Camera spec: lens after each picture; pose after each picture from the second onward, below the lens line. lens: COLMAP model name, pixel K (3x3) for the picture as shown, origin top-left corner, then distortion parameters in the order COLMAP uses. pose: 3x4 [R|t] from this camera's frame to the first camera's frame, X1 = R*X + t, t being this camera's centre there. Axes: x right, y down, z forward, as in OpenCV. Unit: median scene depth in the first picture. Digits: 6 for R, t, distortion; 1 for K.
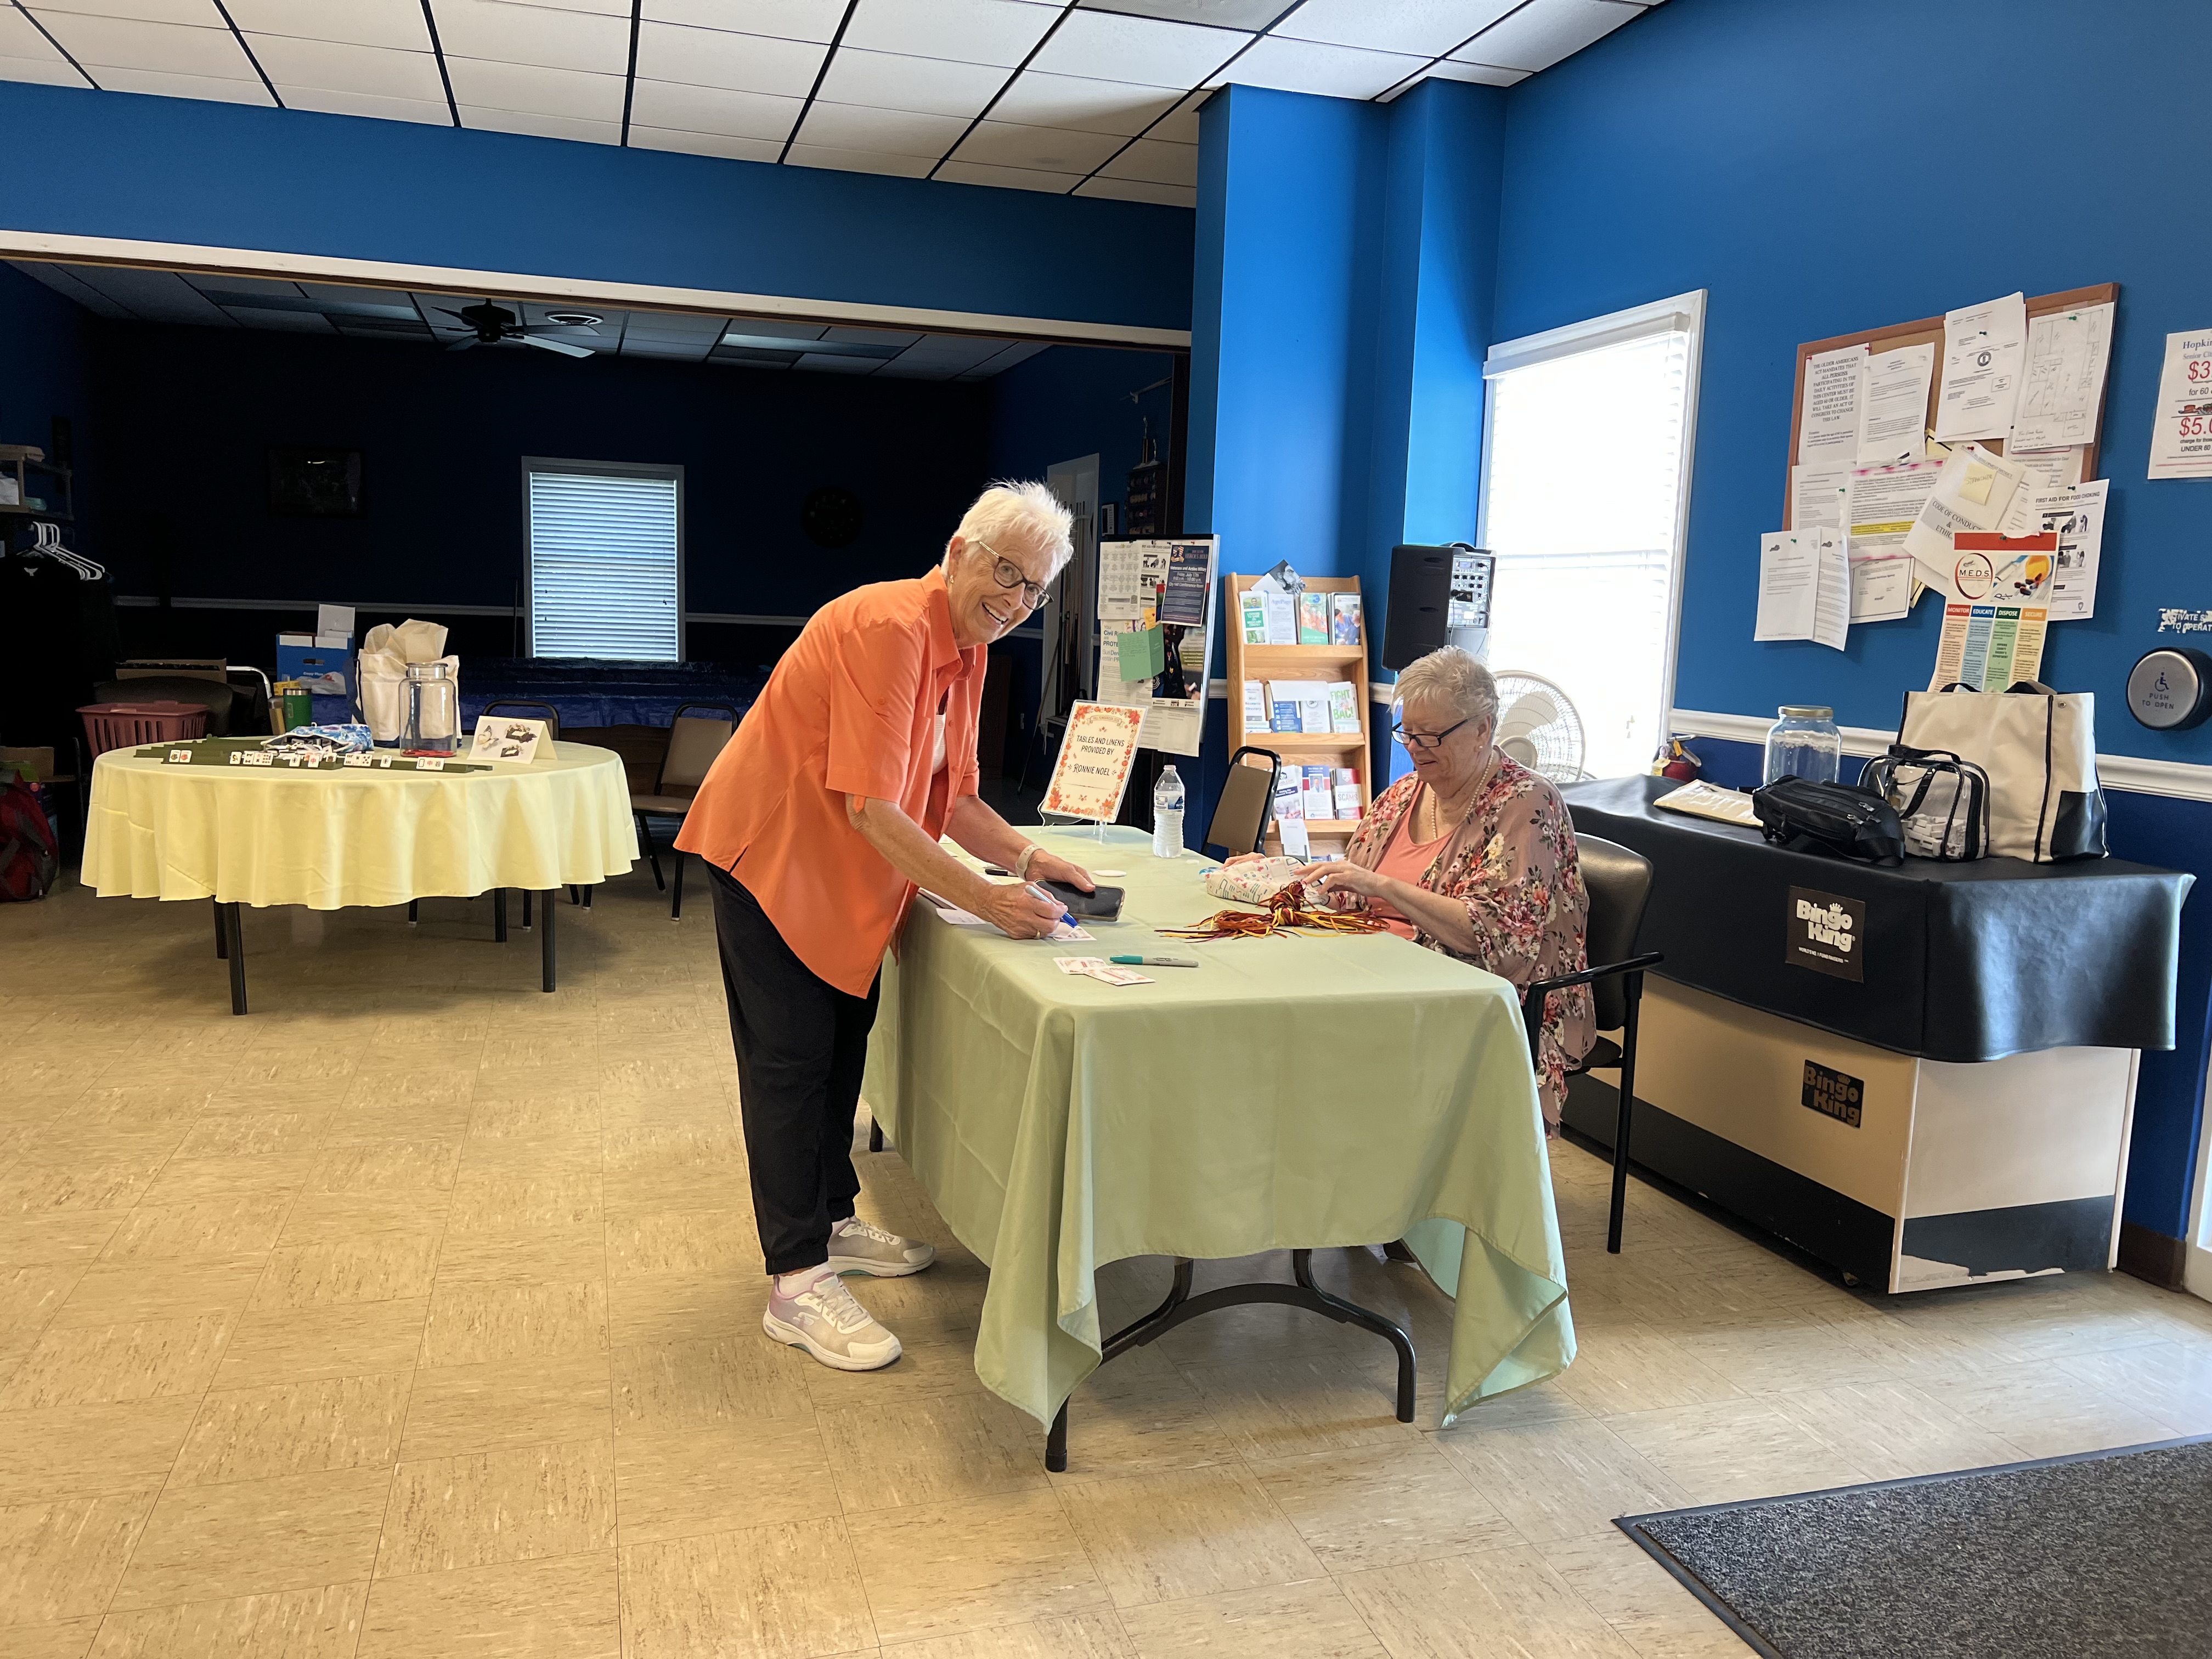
lens RADIAL K [[1683.7, 0, 1107.4], [0, 1683.7, 832.3], [0, 0, 1]] dist [0.024496, -0.002583]
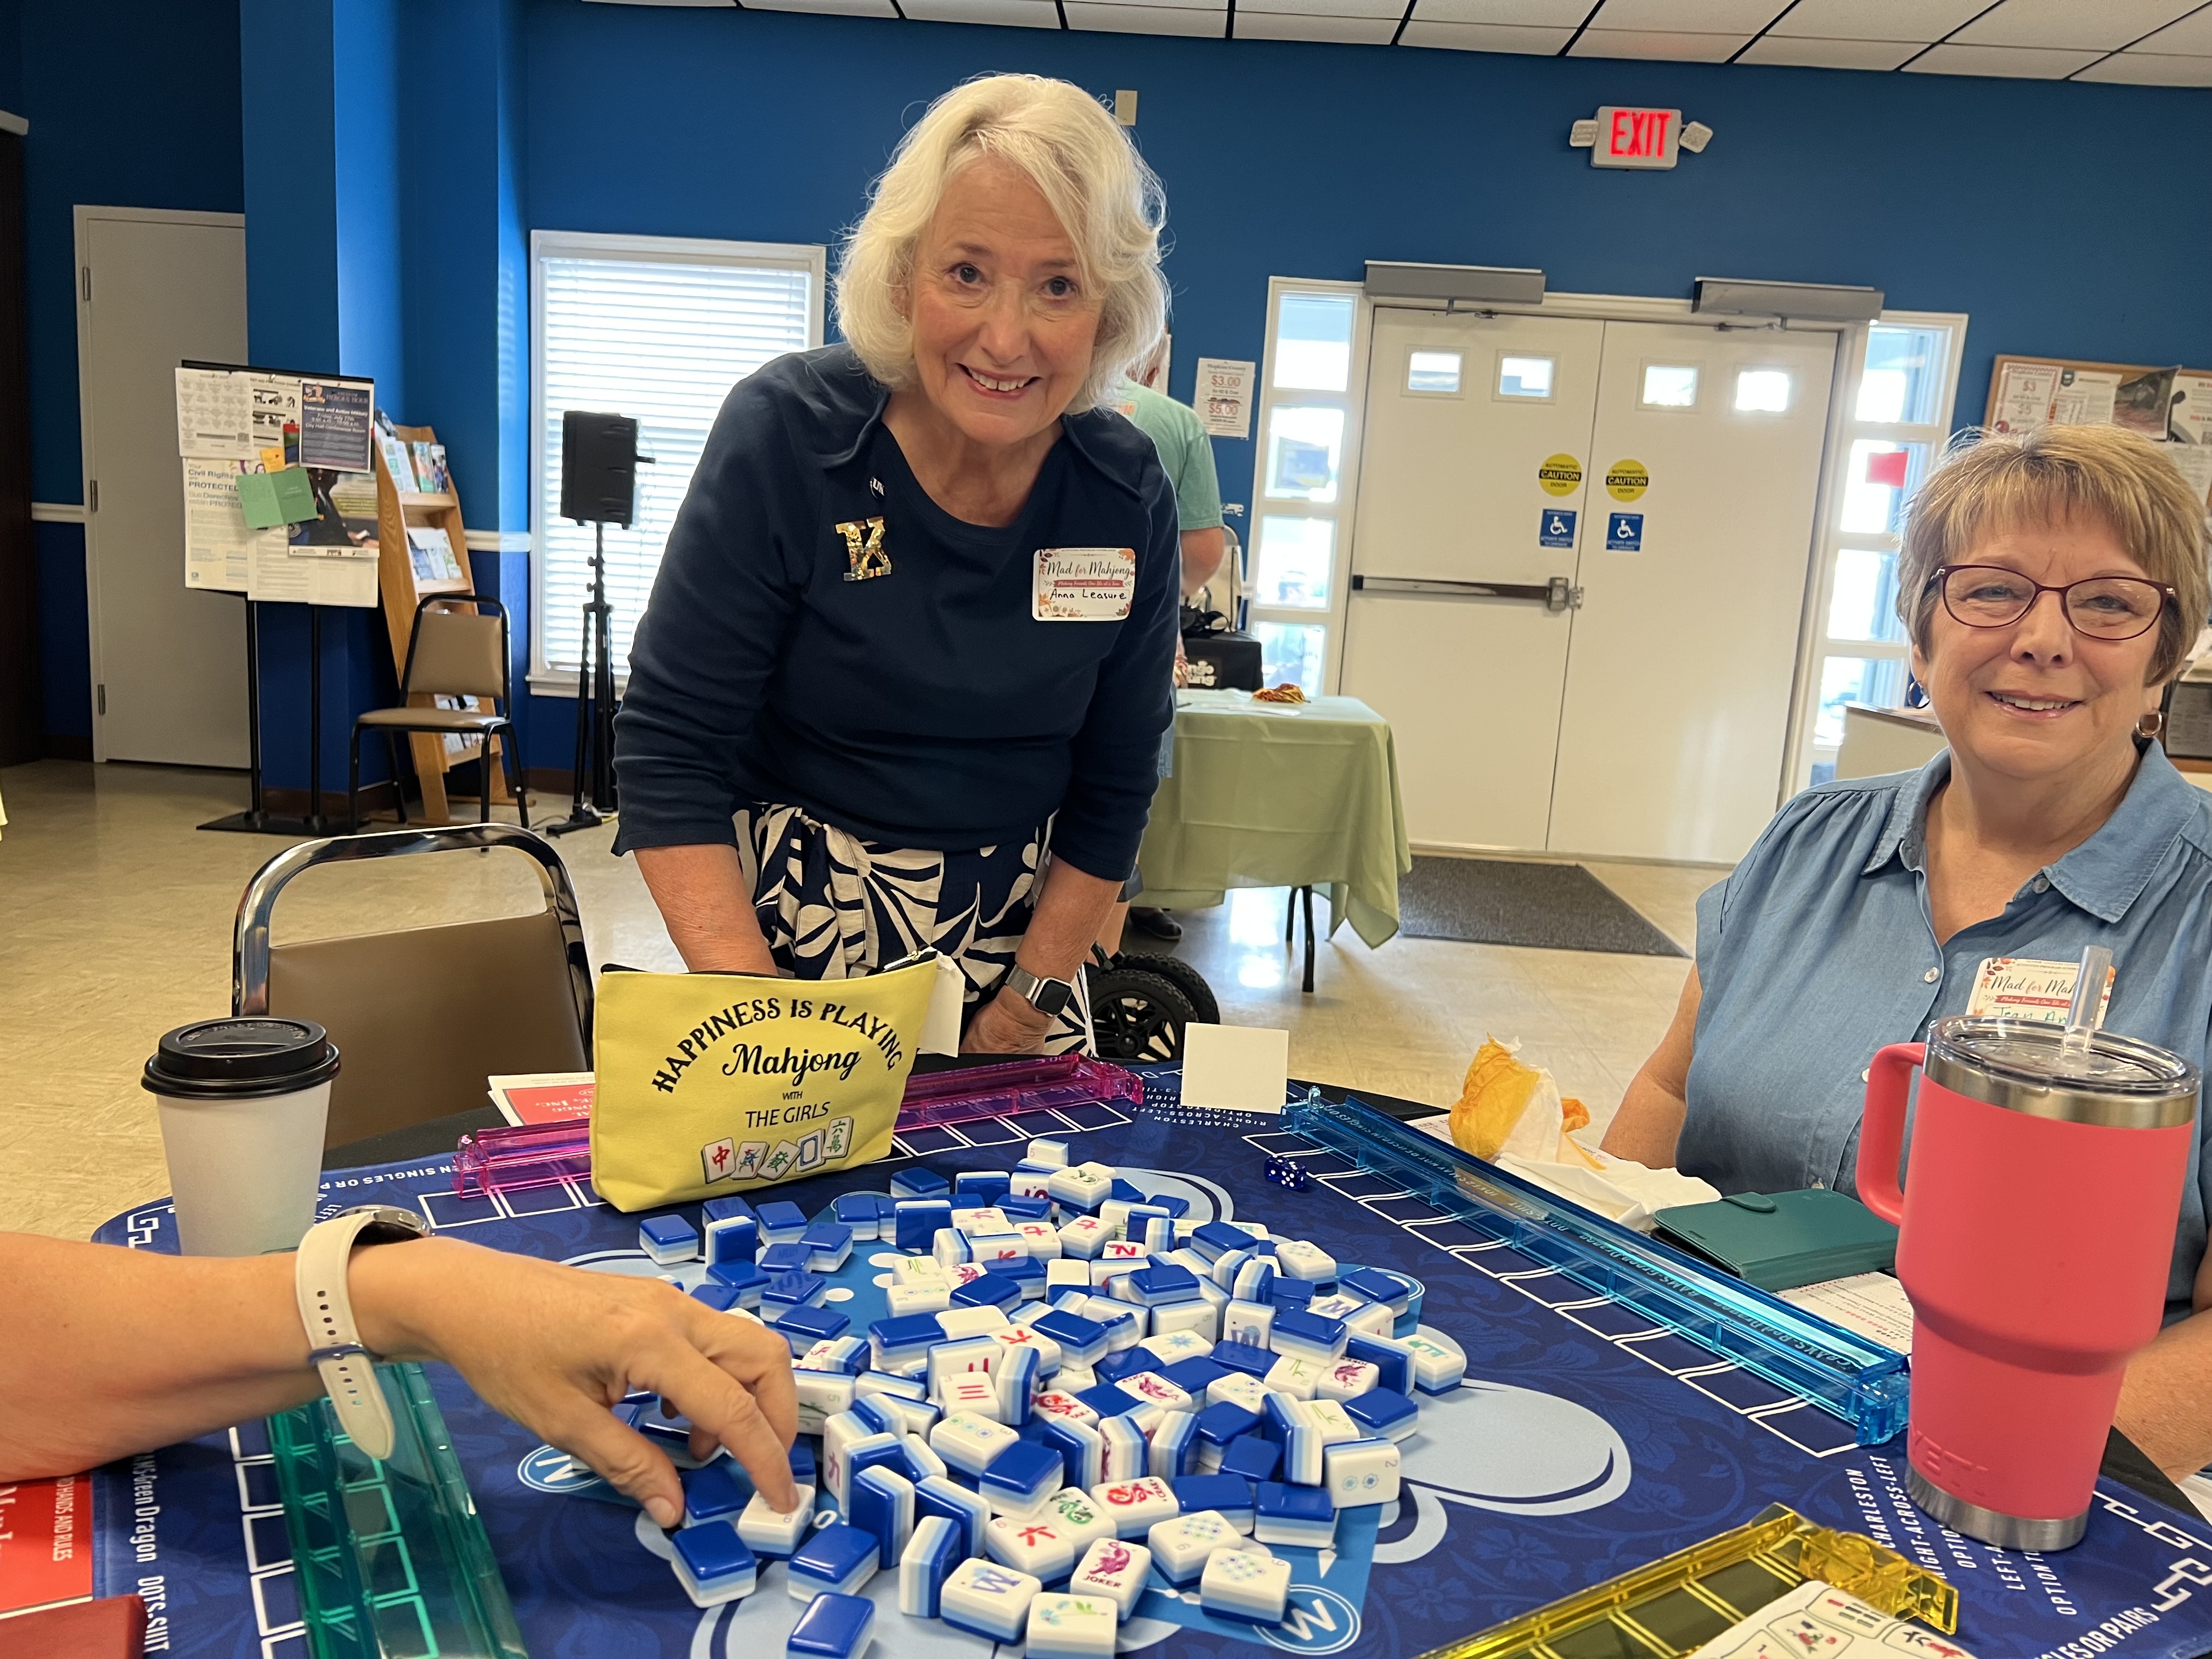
lens RADIAL K [[1683.7, 0, 1107.8], [0, 1683.7, 825.1], [0, 0, 1]] dist [0.024496, -0.002583]
pose [[0.333863, -0.168889, 0.927368, -0.733113], [0.072159, 0.985511, 0.153499, -0.038789], [-0.939856, 0.015670, 0.341212, 0.251017]]
